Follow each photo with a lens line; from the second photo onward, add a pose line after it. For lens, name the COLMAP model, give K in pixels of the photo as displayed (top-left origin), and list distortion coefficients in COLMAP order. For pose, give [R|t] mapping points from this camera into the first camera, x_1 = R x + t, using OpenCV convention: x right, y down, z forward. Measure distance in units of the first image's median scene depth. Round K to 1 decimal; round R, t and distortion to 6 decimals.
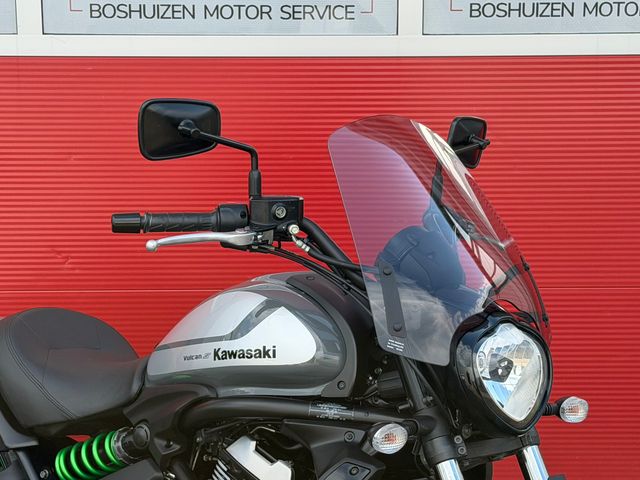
lens RADIAL K [[1441.7, 0, 324.9], [0, 1441.7, 236.5], [0, 0, 1]] dist [0.143294, 0.000000]
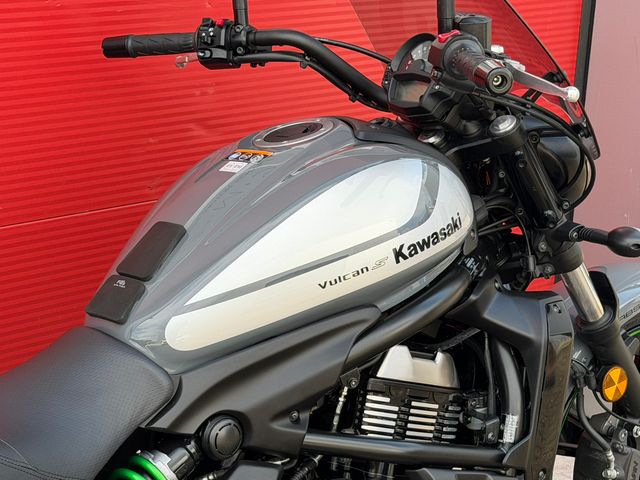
lens RADIAL K [[1441.7, 0, 334.5], [0, 1441.7, 240.1], [0, 0, 1]] dist [0.143294, 0.000000]
pose [[0.123837, -0.298814, 0.946242, -0.775459], [0.102526, 0.952332, 0.287319, -0.139480], [-0.986992, 0.061434, 0.148570, 0.935076]]
